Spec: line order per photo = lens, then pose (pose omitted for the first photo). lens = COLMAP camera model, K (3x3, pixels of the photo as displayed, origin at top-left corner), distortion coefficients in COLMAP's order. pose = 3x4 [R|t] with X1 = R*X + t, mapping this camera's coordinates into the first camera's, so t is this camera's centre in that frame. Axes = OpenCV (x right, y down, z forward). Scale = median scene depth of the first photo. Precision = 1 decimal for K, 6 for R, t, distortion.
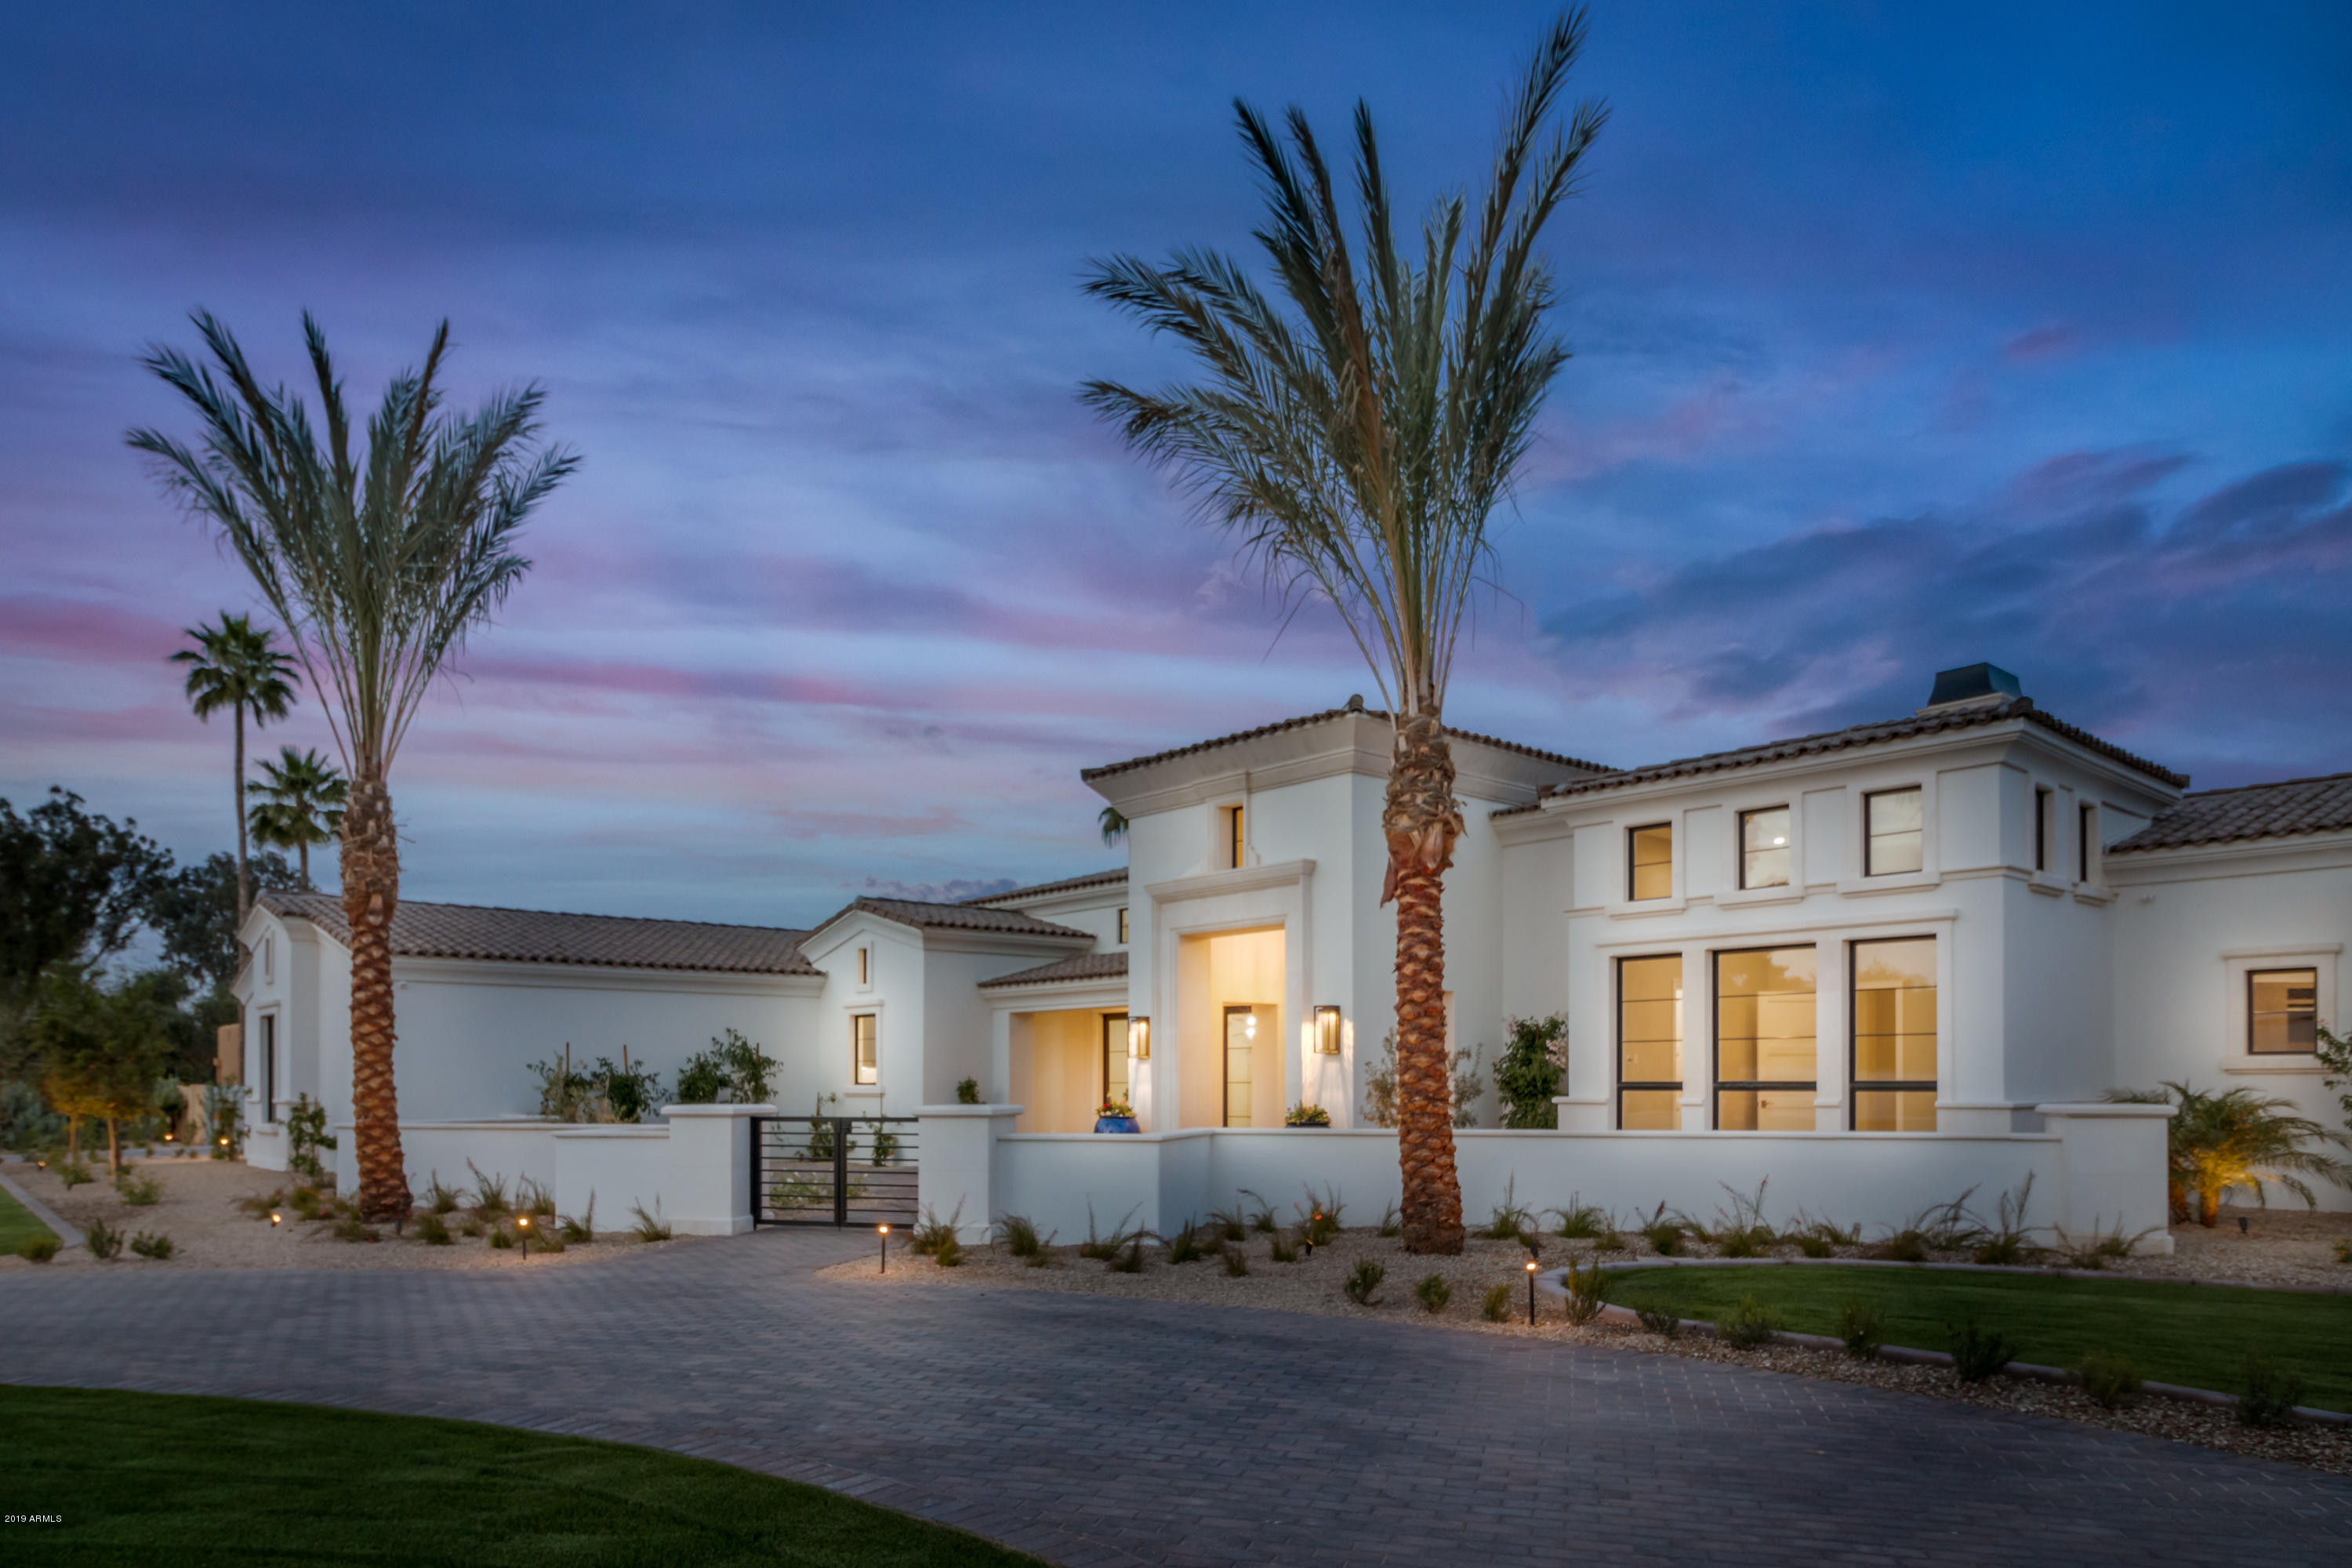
lens RADIAL K [[1425.0, 0, 1147.7], [0, 1425.0, 933.8], [0, 0, 1]] dist [0.003364, 0.000631]
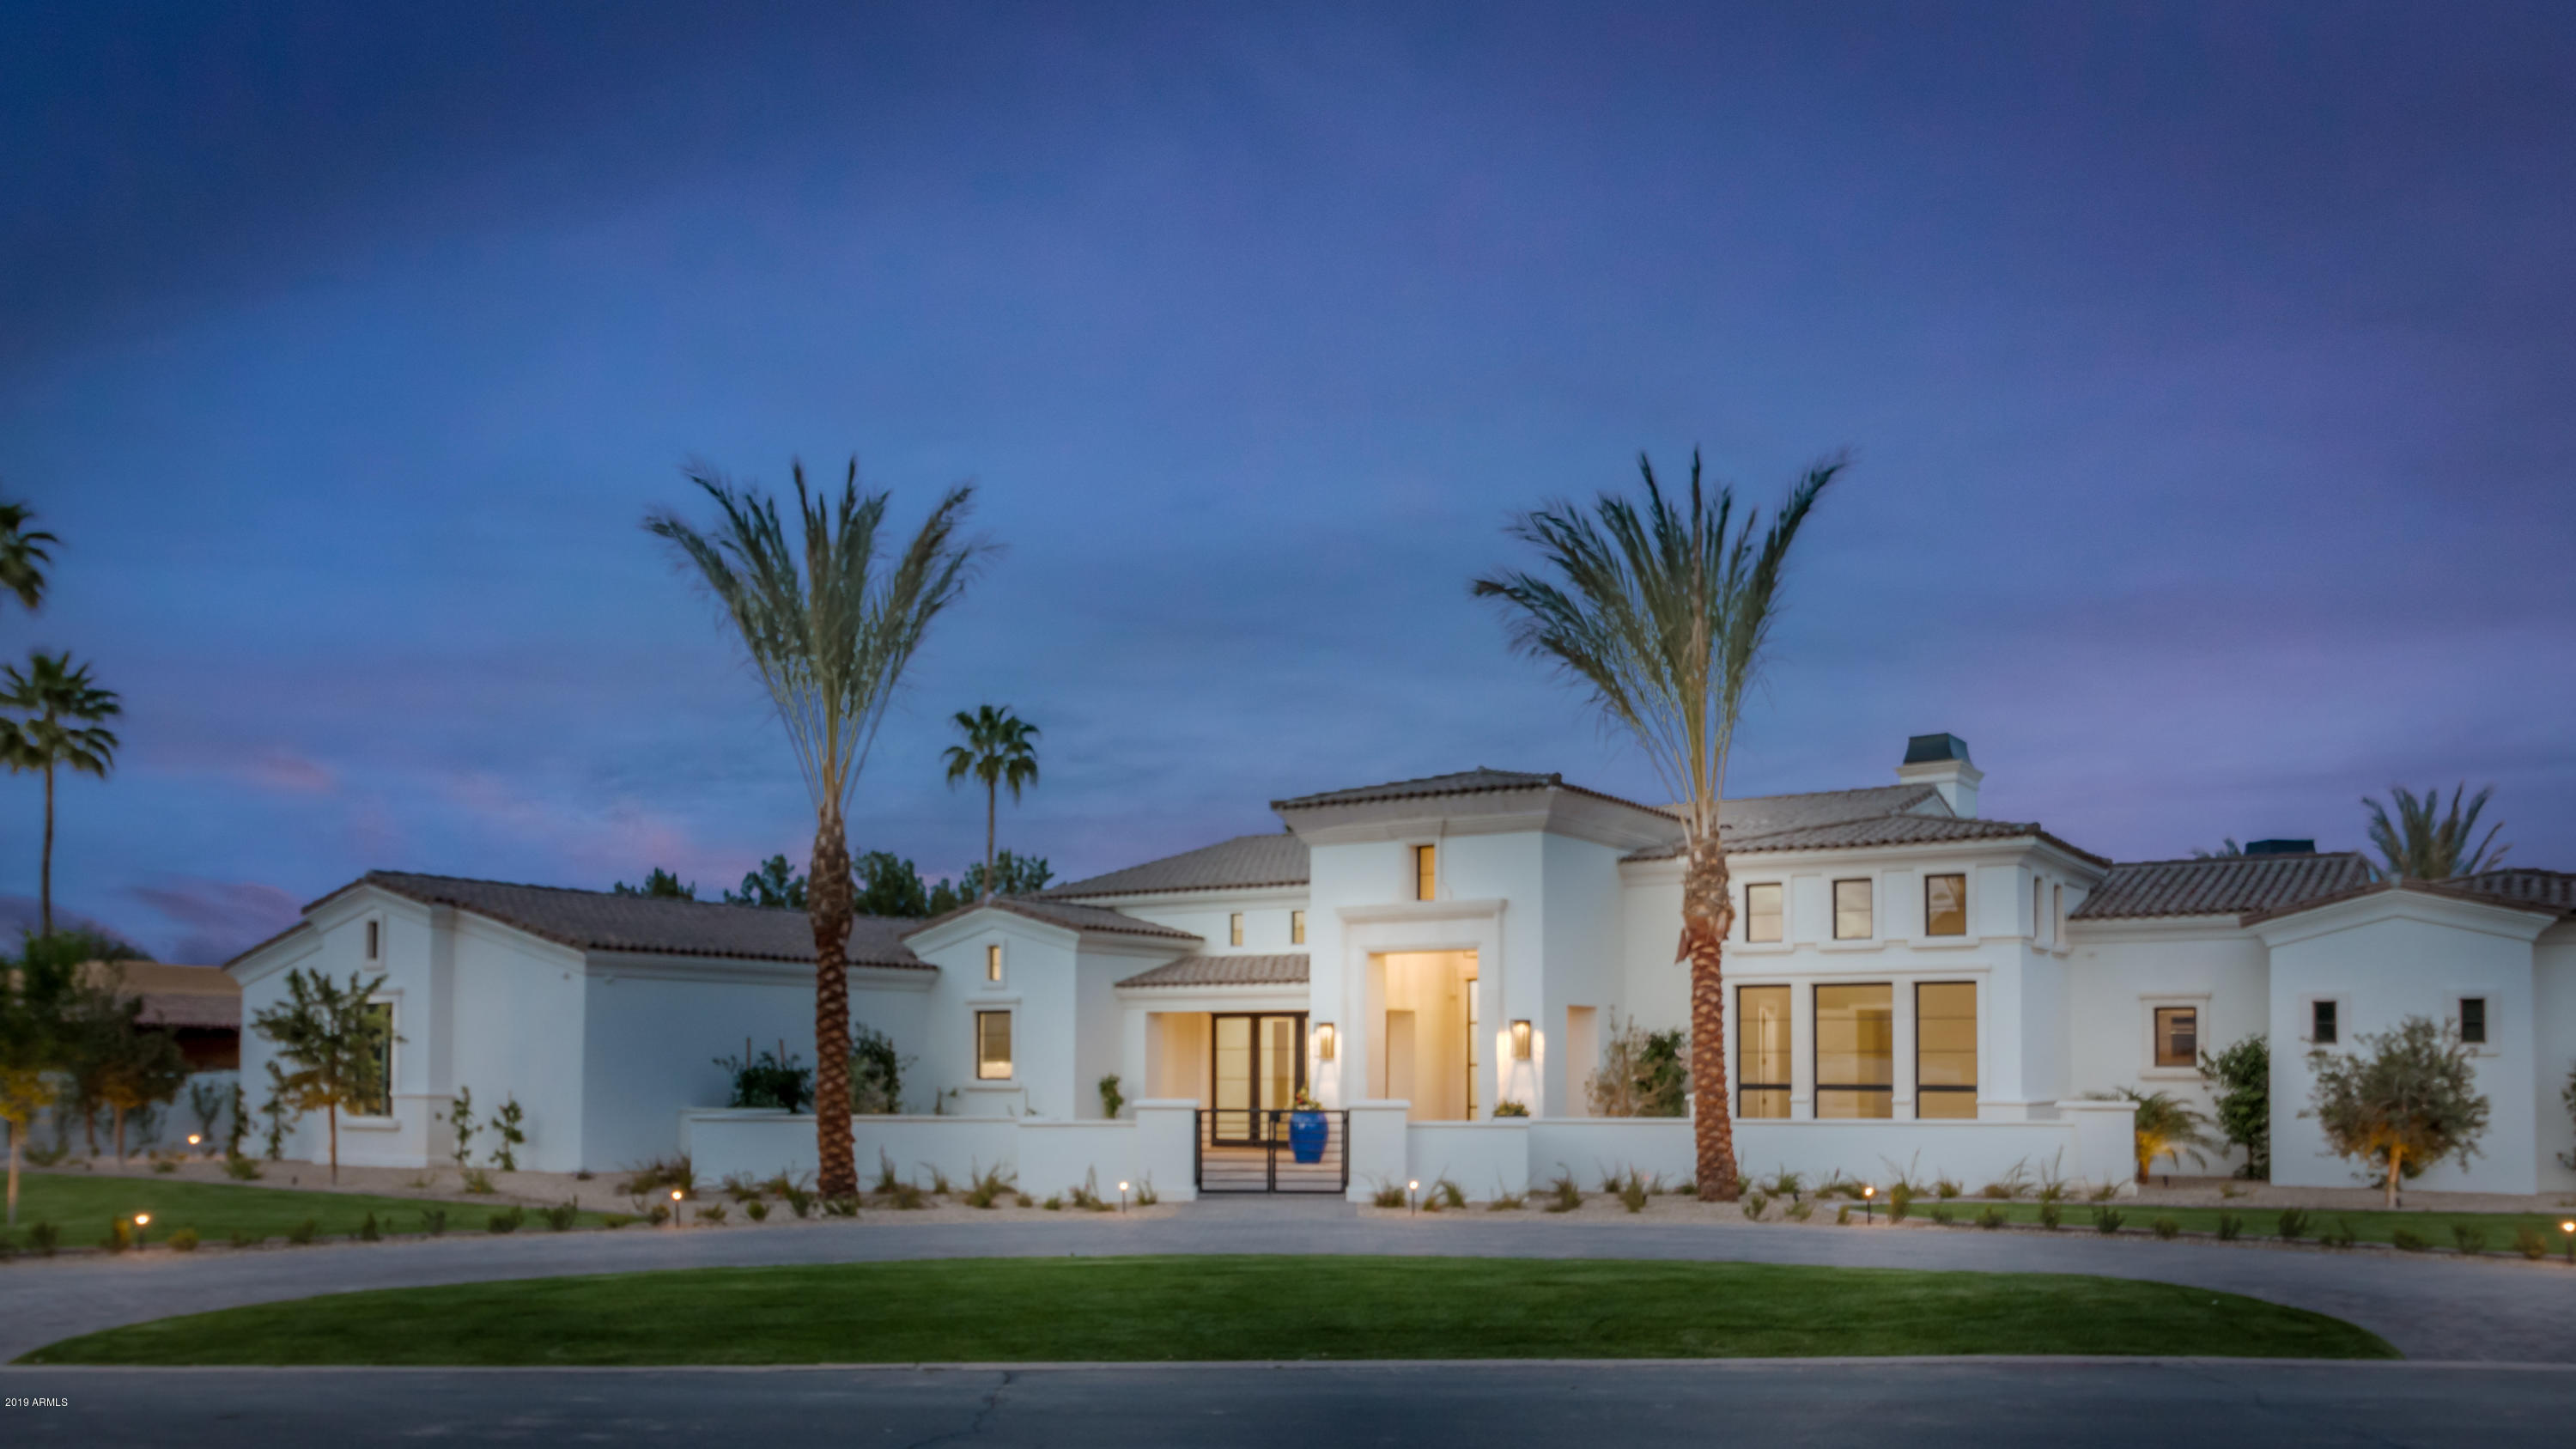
lens RADIAL K [[1905.3, 0, 1288.0], [0, 1905.3, 724.5], [0, 0, 1]] dist [0.000422, 0.000650]
pose [[0.961336, 0.056024, 0.269620, -0.579810], [-0.035354, 0.996093, -0.080921, -0.069506], [-0.273100, 0.068260, 0.959561, -0.597749]]
